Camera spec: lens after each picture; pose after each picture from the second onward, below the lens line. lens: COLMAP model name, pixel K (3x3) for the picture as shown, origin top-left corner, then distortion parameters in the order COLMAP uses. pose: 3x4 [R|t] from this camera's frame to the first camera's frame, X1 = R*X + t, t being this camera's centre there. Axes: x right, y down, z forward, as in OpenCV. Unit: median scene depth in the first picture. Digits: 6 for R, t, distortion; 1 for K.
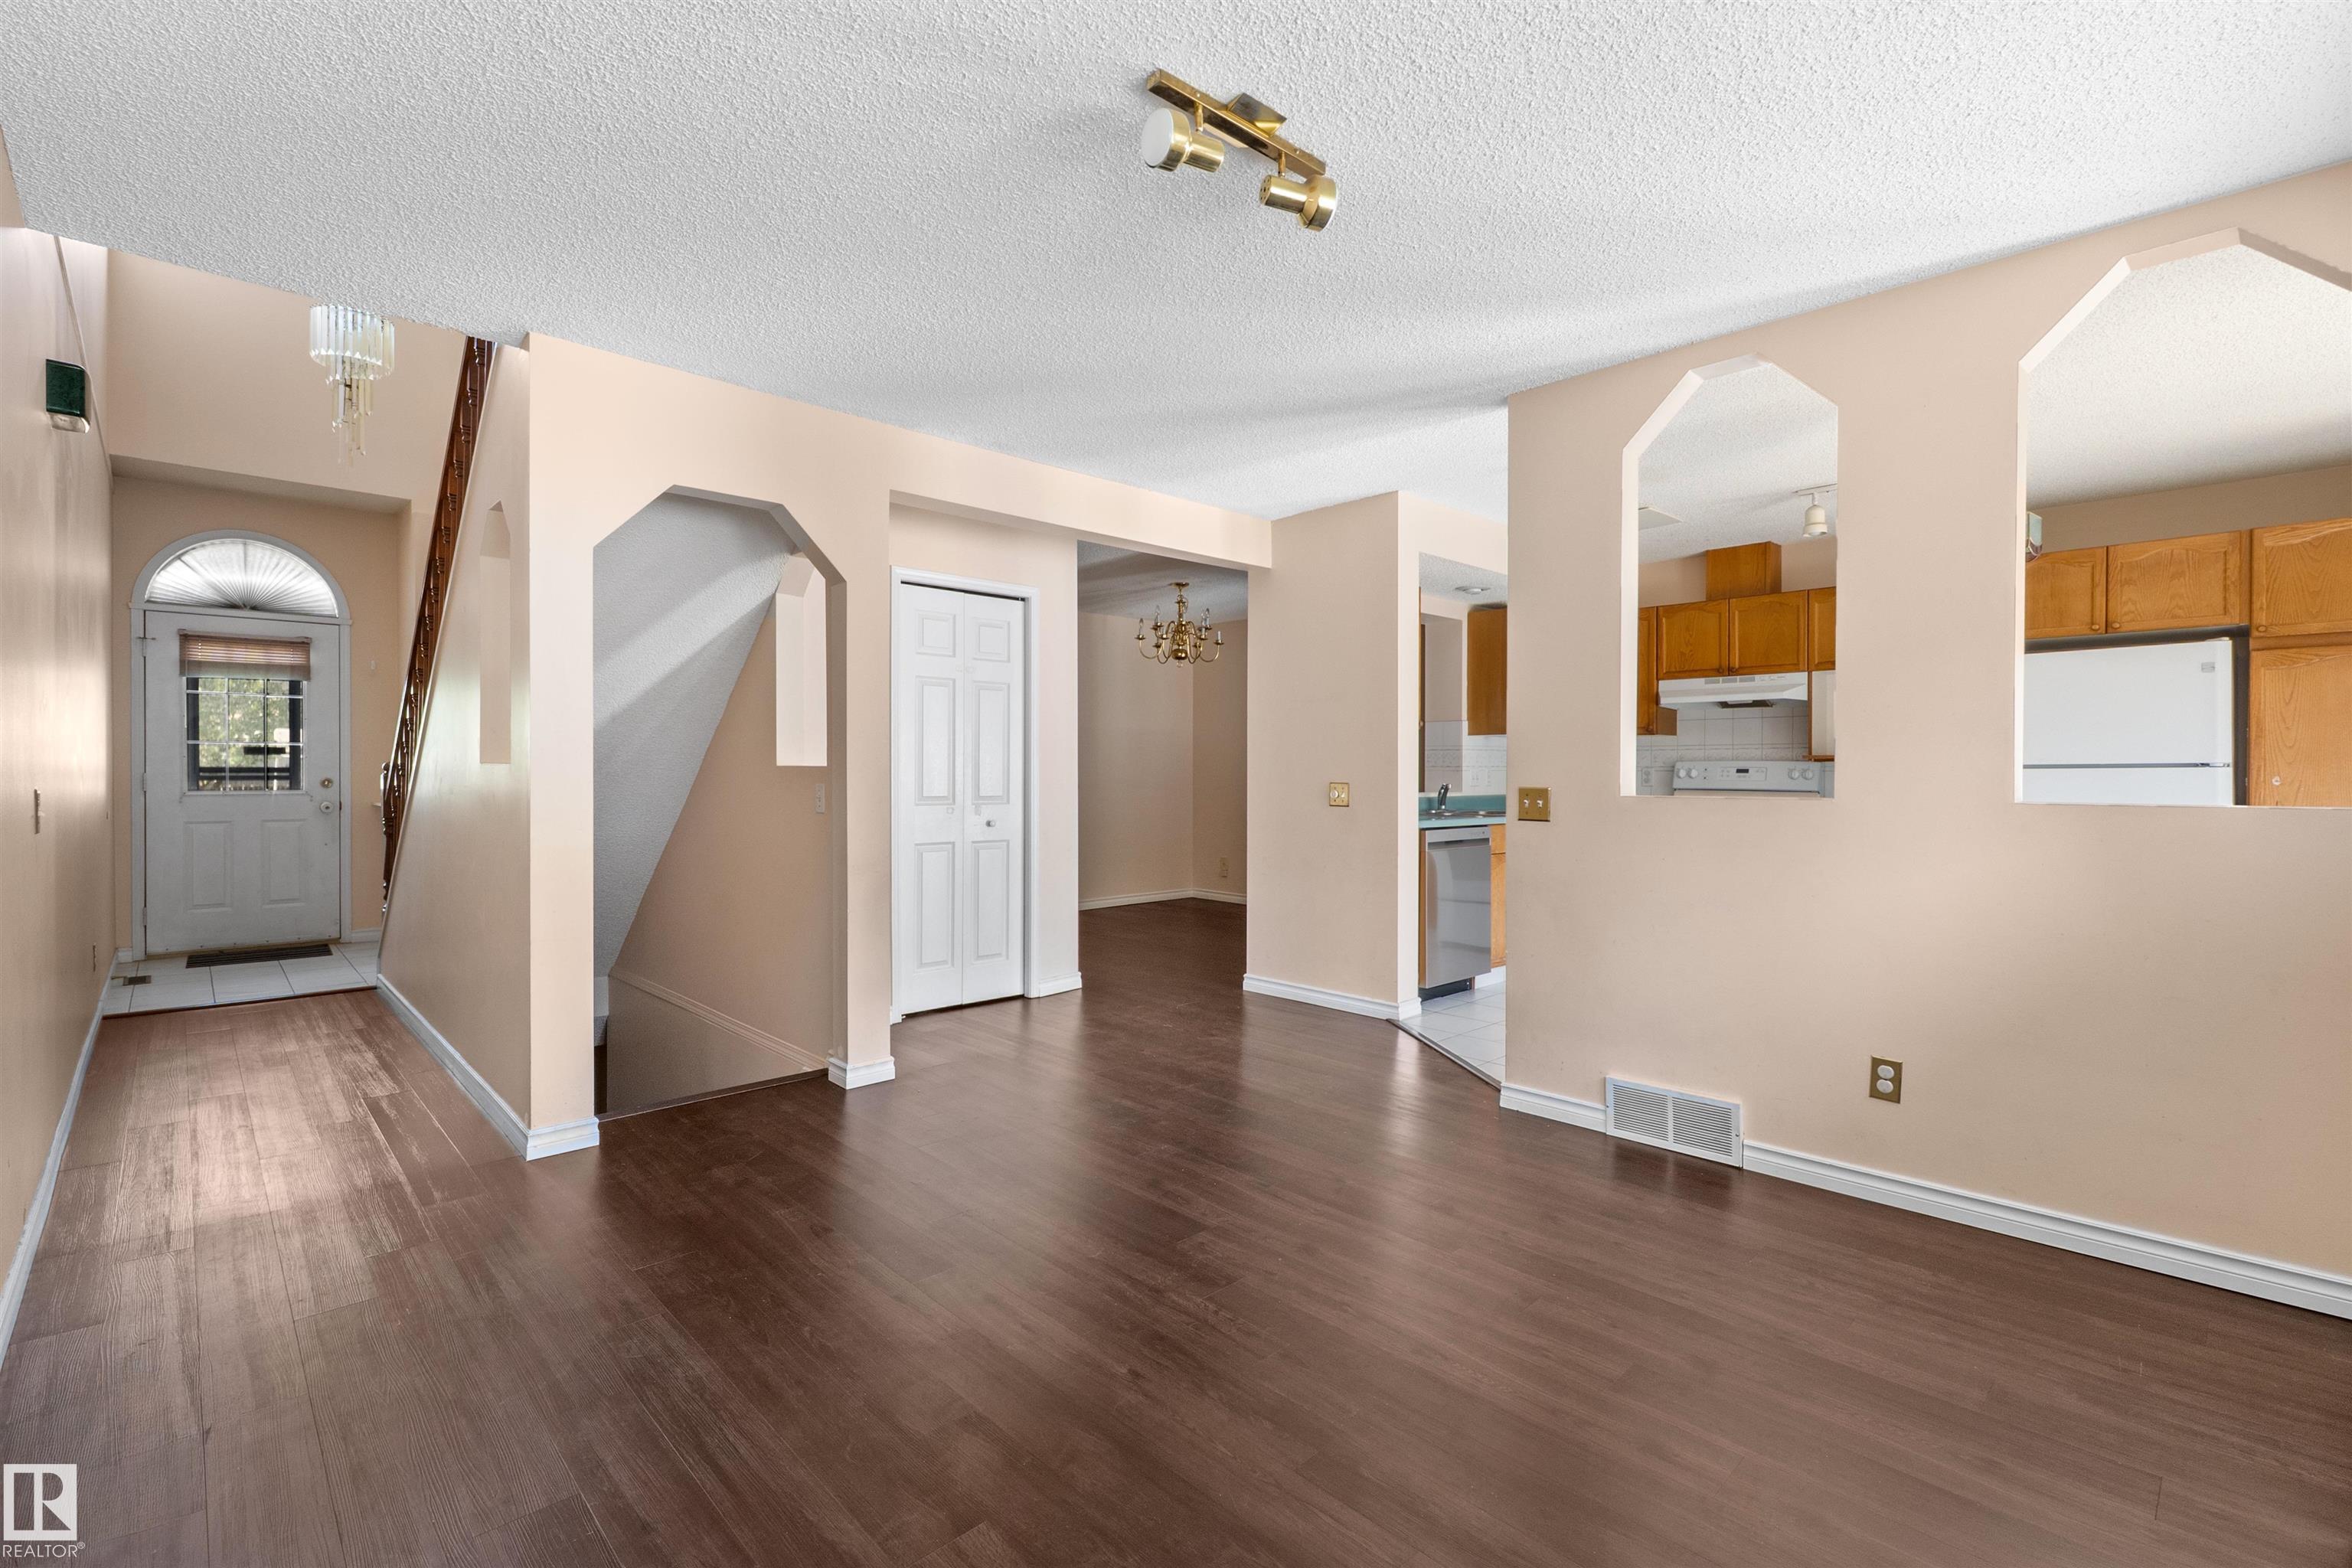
lens RADIAL K [[1032.9, 0, 1133.5], [0, 1032.9, 780.7], [0, 0, 1]] dist [0.011218, -0.007481]
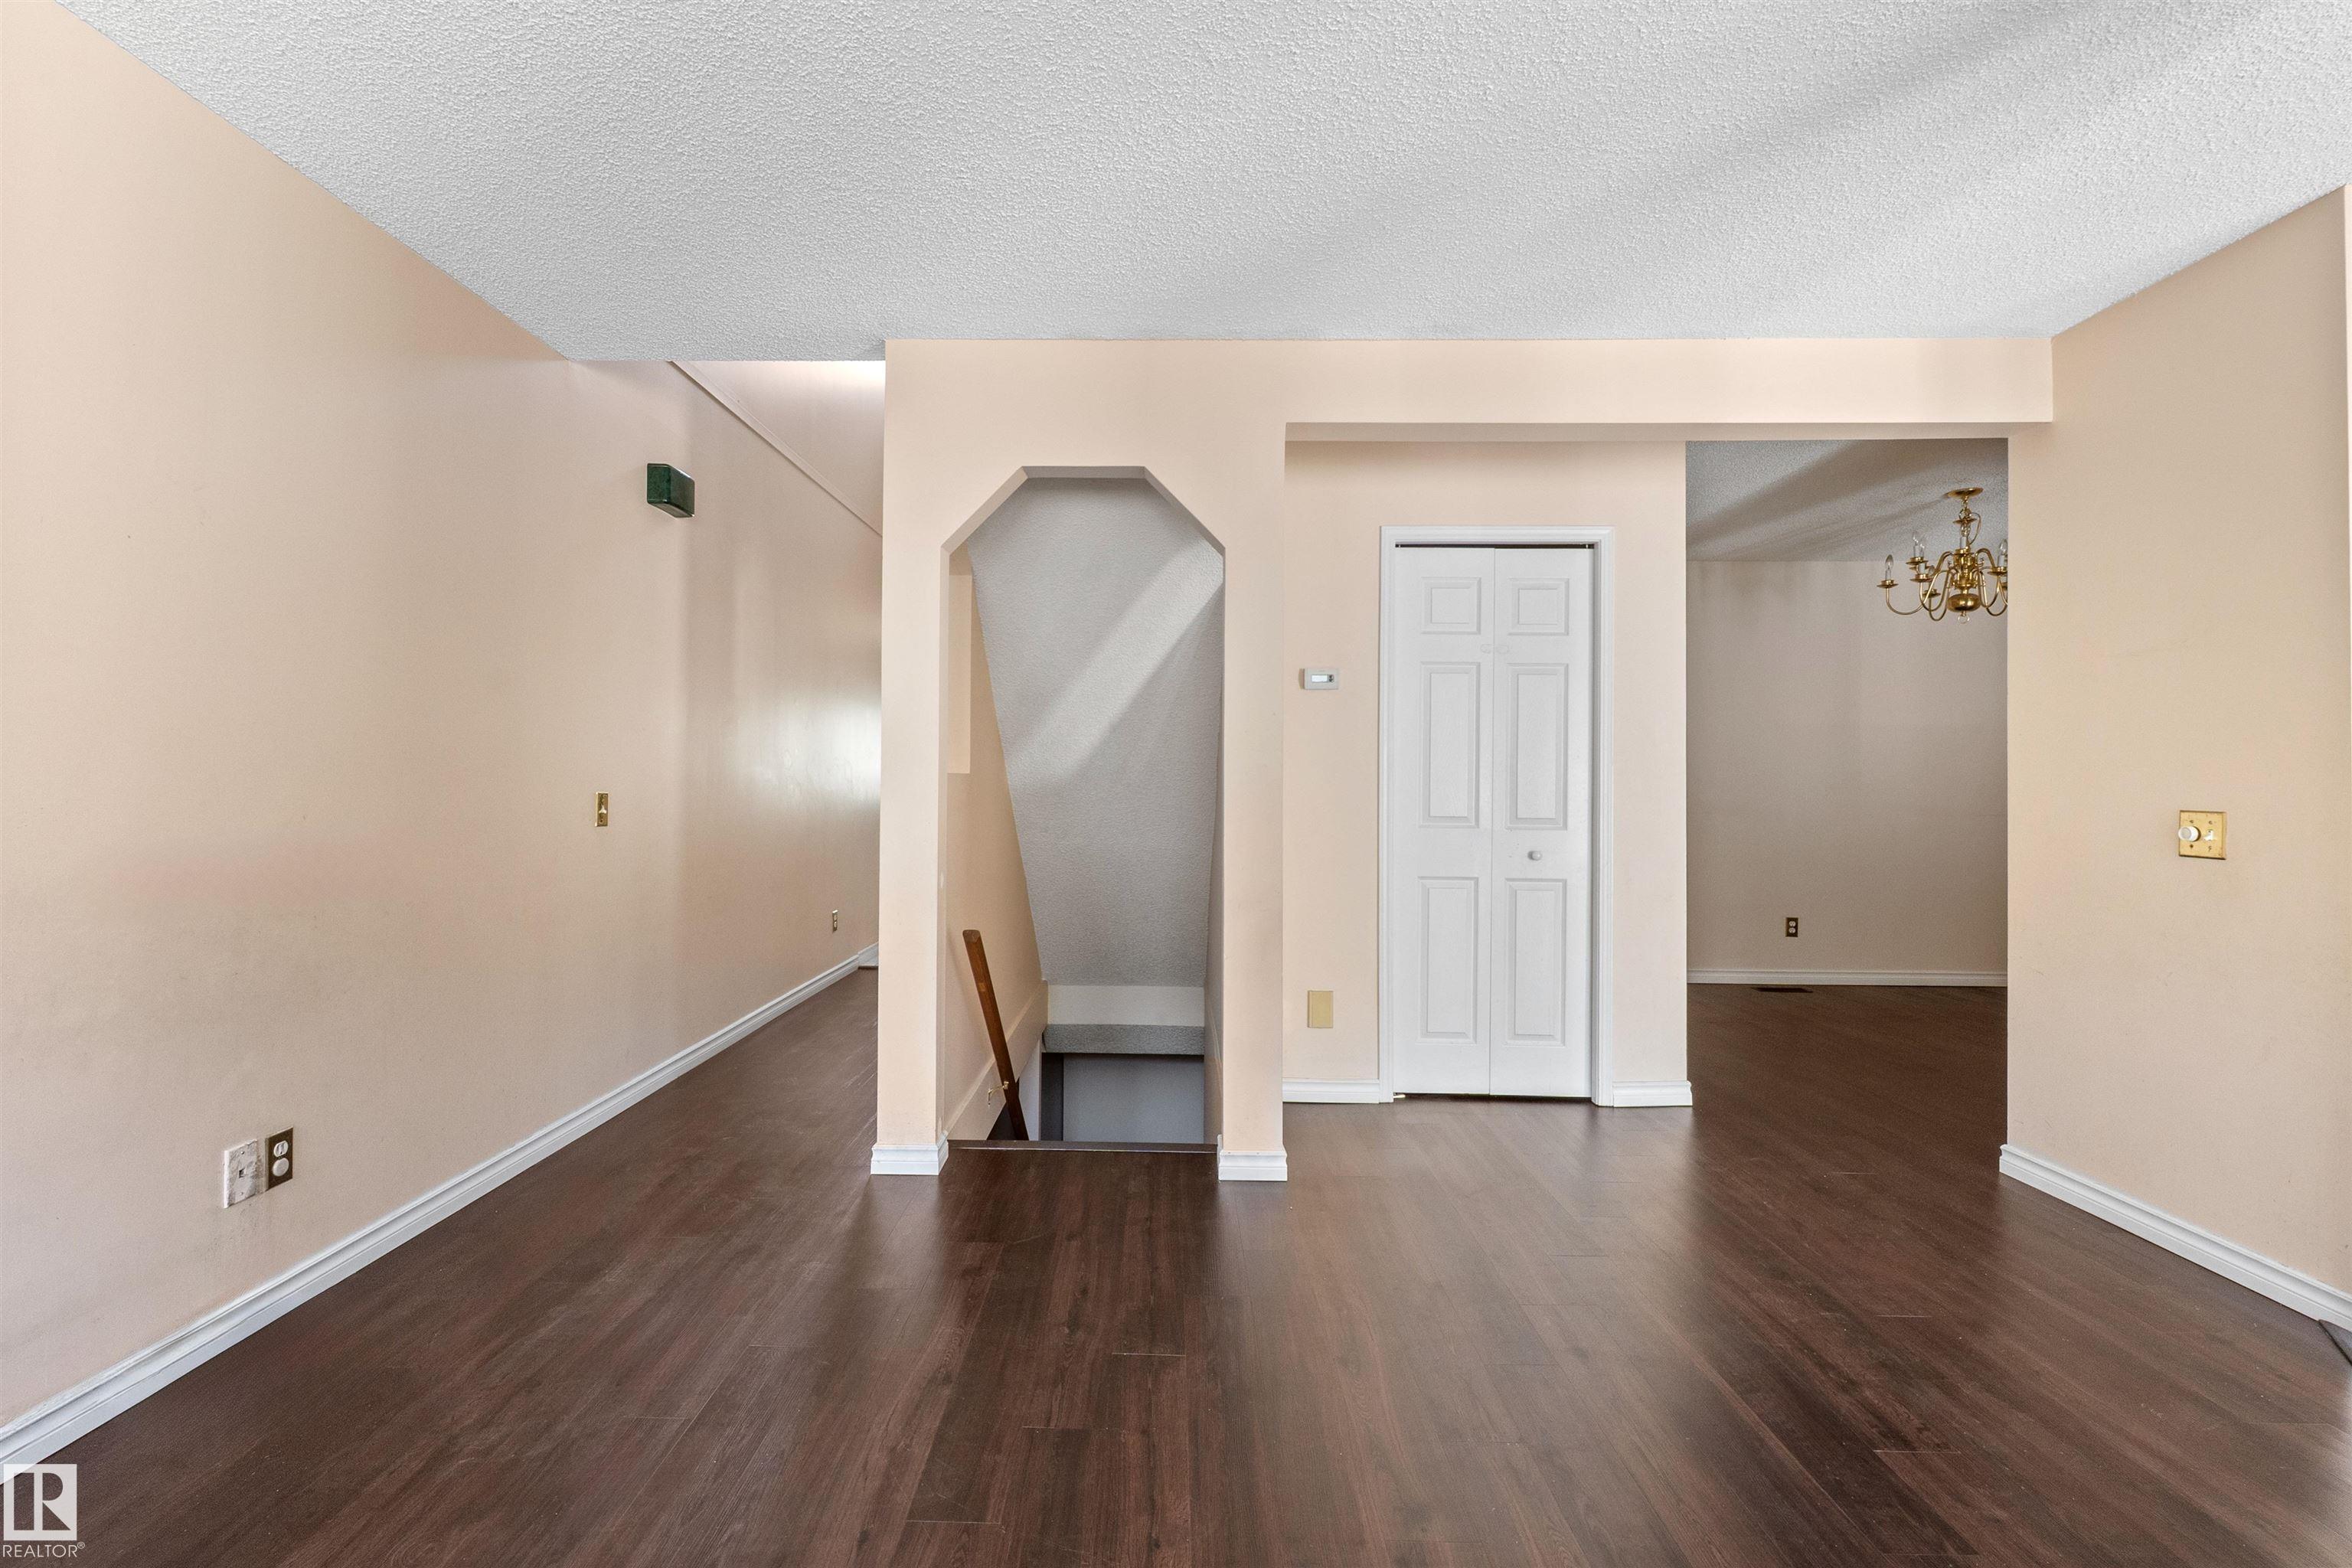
lens RADIAL K [[1043.0, 0, 1143.6], [0, 1043.0, 778.5], [0, 0, 1]] dist [0.018857, -0.010193]
pose [[0.722799, 0.000647, -0.691058, 0.175620], [-0.012917, 0.999838, -0.012574, -0.000580], [0.690937, 0.018015, 0.722690, 0.267960]]
